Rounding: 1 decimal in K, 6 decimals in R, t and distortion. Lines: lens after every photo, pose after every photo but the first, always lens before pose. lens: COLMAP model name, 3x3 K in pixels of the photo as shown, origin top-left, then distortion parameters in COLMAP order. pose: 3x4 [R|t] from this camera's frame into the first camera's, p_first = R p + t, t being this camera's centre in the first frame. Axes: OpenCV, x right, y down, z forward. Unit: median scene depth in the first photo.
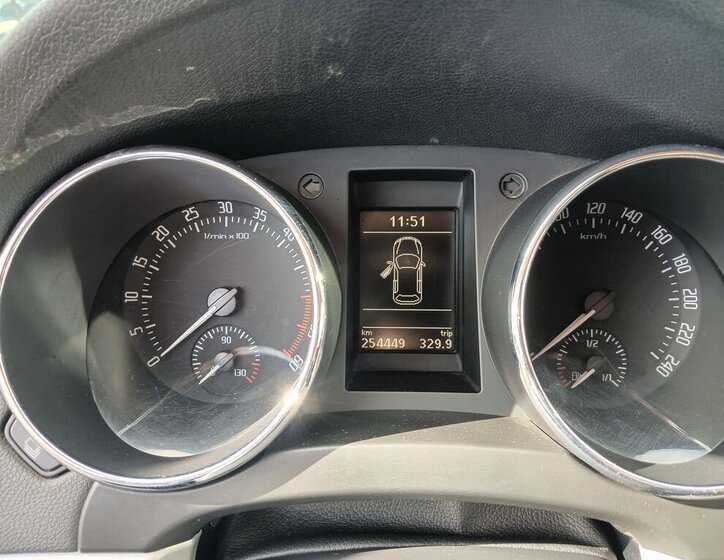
lens RADIAL K [[791.4, 0, 362.0], [0, 791.4, 280.0], [0, 0, 1]] dist [-0.058314, -0.023650]
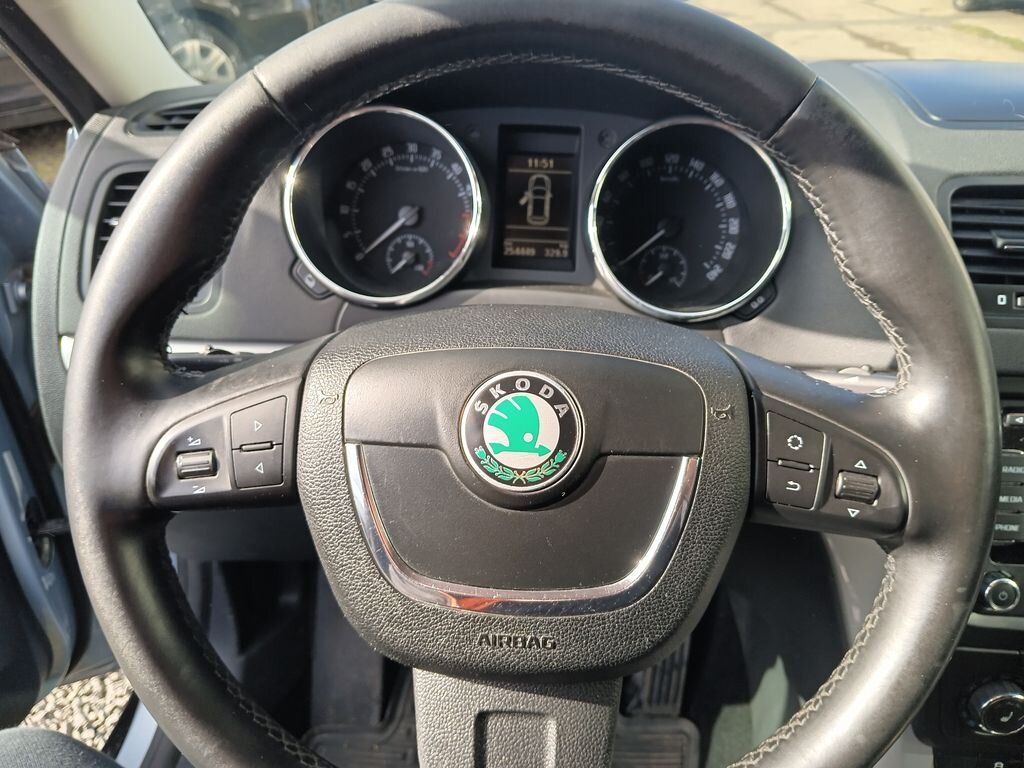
lens RADIAL K [[795.4, 0, 512.0], [0, 795.4, 384.0], [0, 0, 1]] dist [-0.005720, -0.008170]
pose [[0.999228, 0.039279, 0.000406, 0.023207], [-0.038738, 0.983634, 0.175963, 0.067306], [0.006512, -0.175843, 0.984397, -0.481467]]
